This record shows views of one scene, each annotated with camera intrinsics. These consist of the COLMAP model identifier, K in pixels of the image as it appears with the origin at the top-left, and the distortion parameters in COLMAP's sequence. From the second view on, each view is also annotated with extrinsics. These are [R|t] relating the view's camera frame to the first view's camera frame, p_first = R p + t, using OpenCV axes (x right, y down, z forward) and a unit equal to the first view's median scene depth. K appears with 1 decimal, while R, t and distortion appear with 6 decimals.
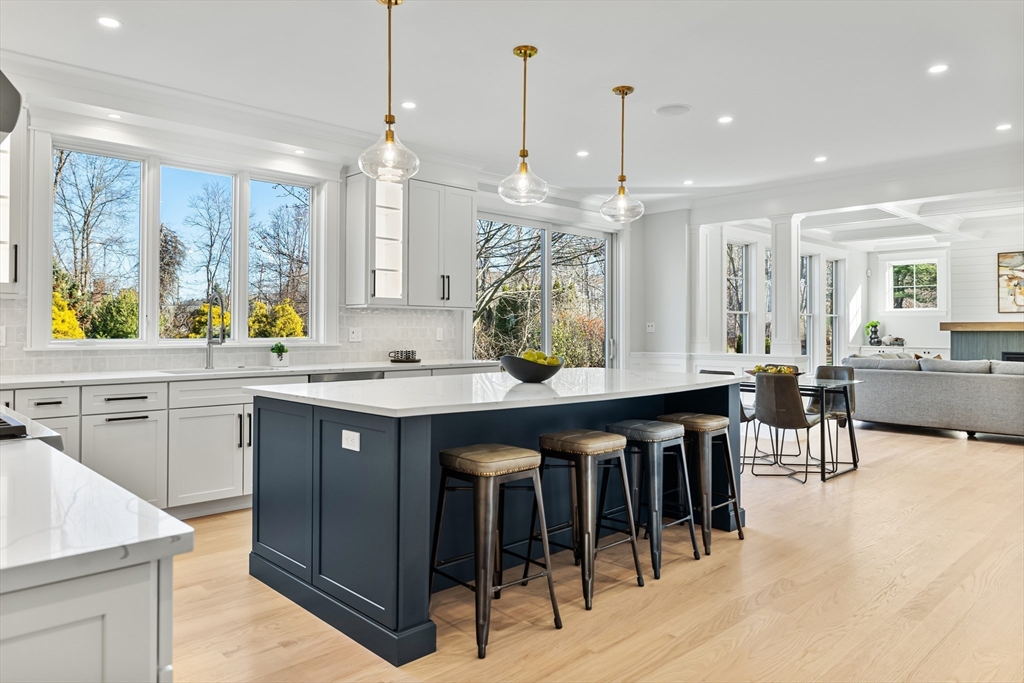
lens RADIAL K [[675.3, 0, 508.6], [0, 675.3, 331.2], [0, 0, 1]] dist [0.006081, 0.000570]
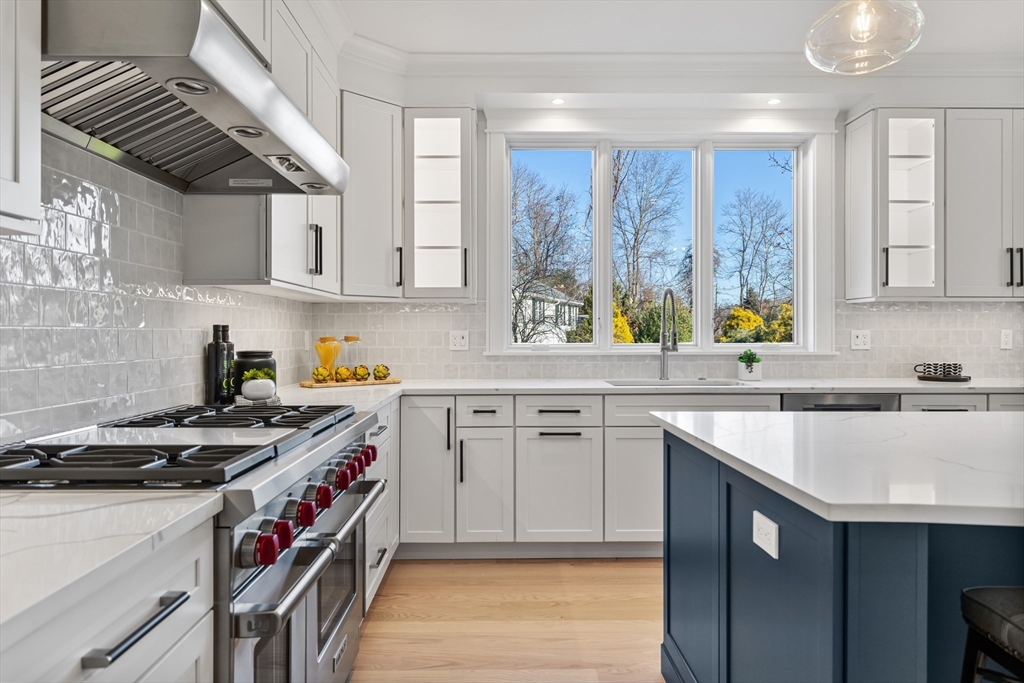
lens RADIAL K [[675.3, 0, 508.6], [0, 675.3, 331.2], [0, 0, 1]] dist [0.006081, 0.000570]
pose [[0.727913, -0.005025, -0.685651, -0.002772], [0.001419, 0.999982, -0.005823, -0.000492], [0.685668, 0.003266, 0.727907, 0.209184]]
